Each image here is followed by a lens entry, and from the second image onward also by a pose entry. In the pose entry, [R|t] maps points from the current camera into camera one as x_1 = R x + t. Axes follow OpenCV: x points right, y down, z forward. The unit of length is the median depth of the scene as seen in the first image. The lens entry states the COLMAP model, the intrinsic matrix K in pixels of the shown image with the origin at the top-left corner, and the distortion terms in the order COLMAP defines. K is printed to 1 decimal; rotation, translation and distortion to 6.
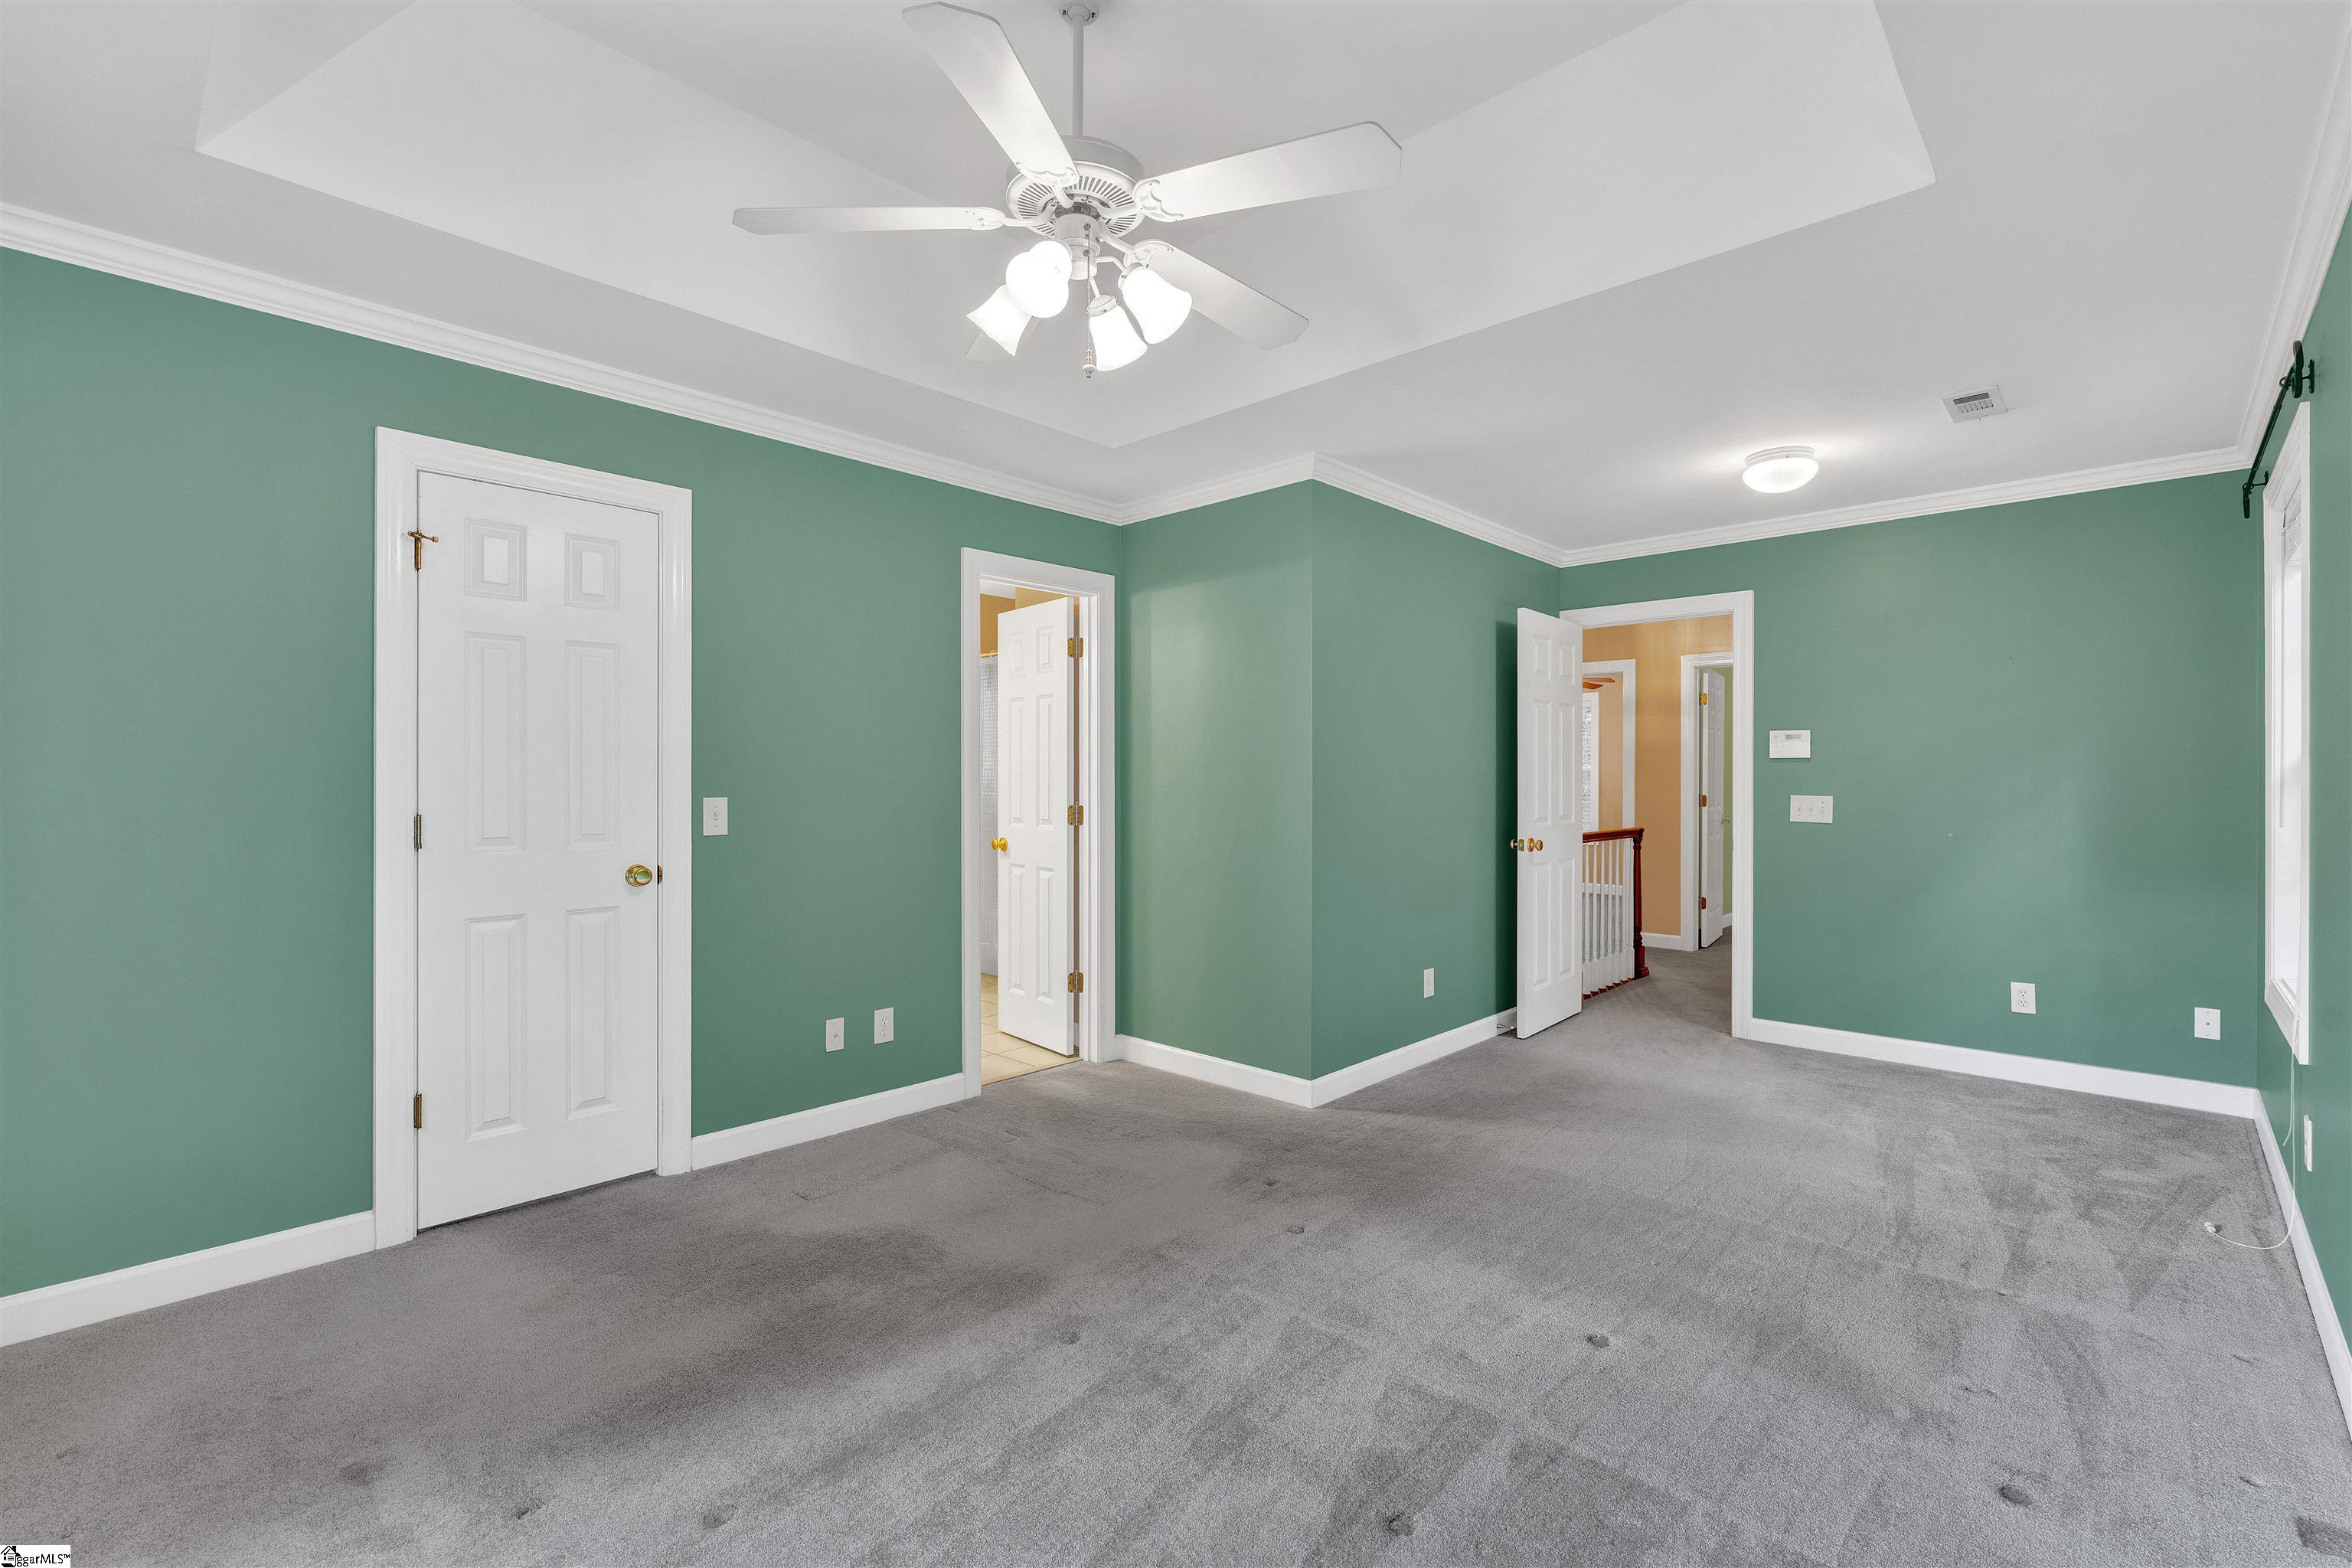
lens RADIAL K [[1040.7, 0, 1176.0], [0, 1040.7, 784.0], [0, 0, 1]] dist [-0.000830, -0.000144]
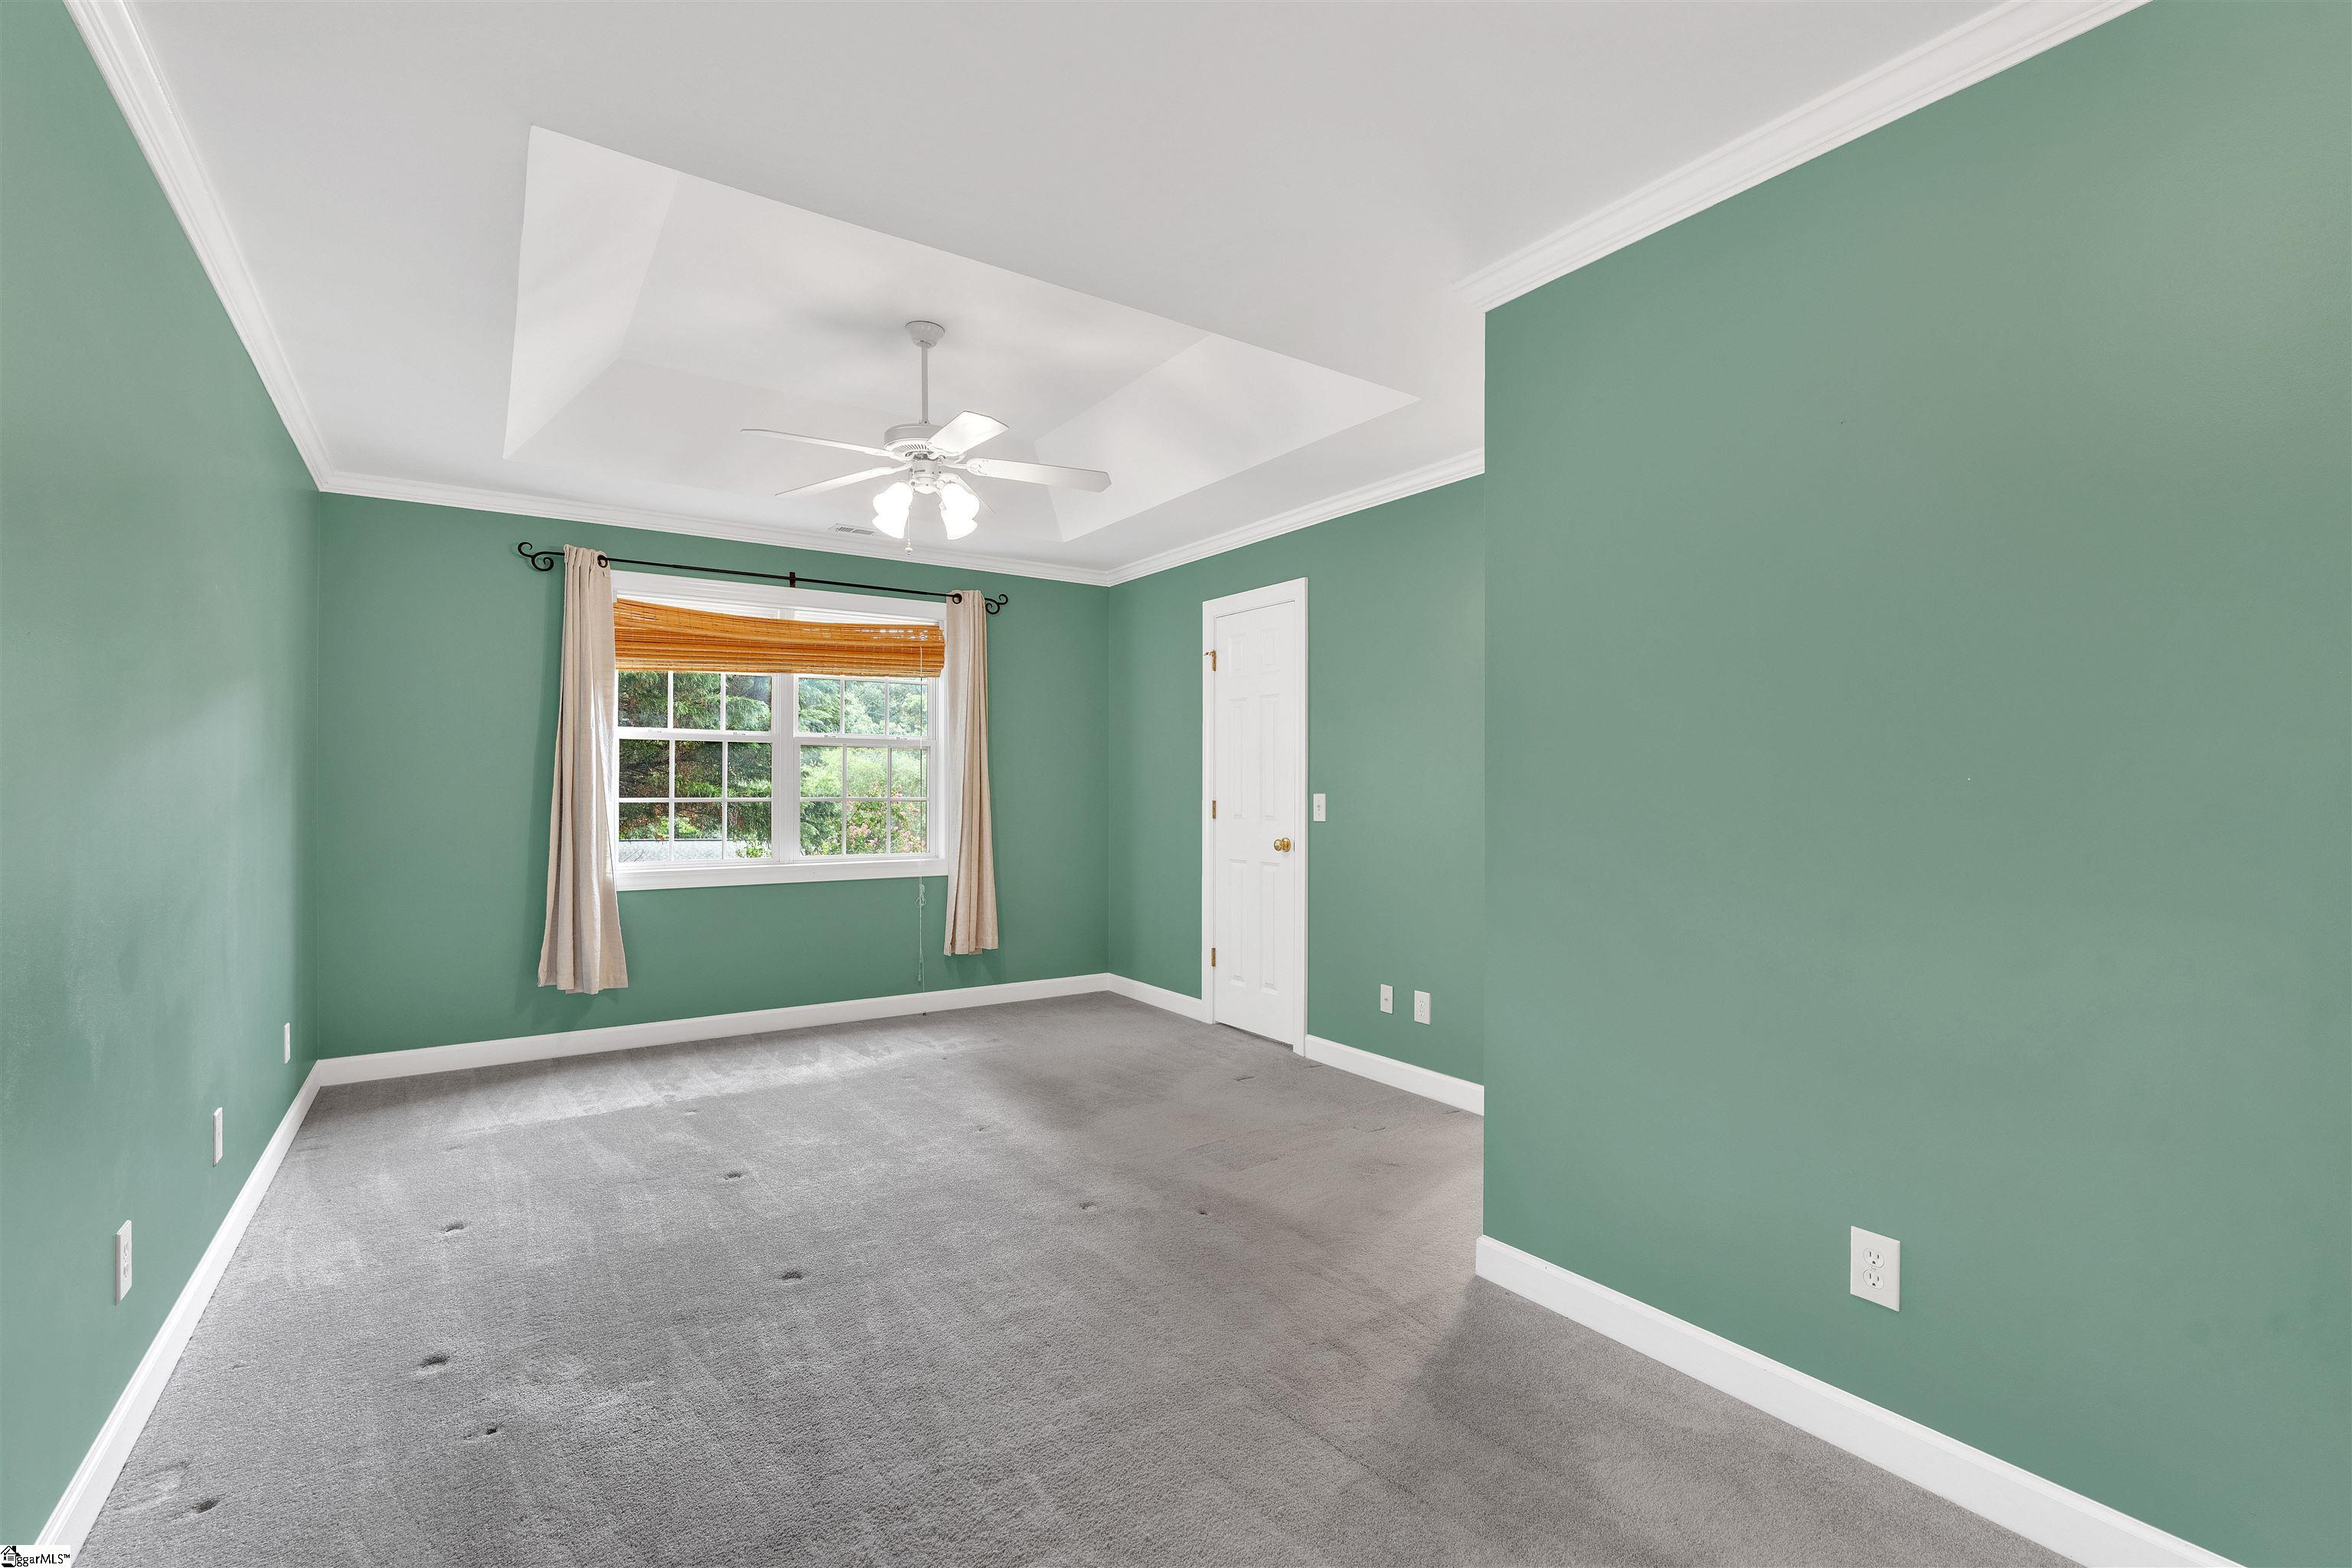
lens RADIAL K [[1040.7, 0, 1176.0], [0, 1040.7, 784.0], [0, 0, 1]] dist [-0.000830, -0.000144]
pose [[-0.199194, -0.004486, -0.979950, 0.957959], [-0.006361, 0.999974, -0.003285, 0.006002], [0.979939, 0.005579, -0.199218, 1.108133]]
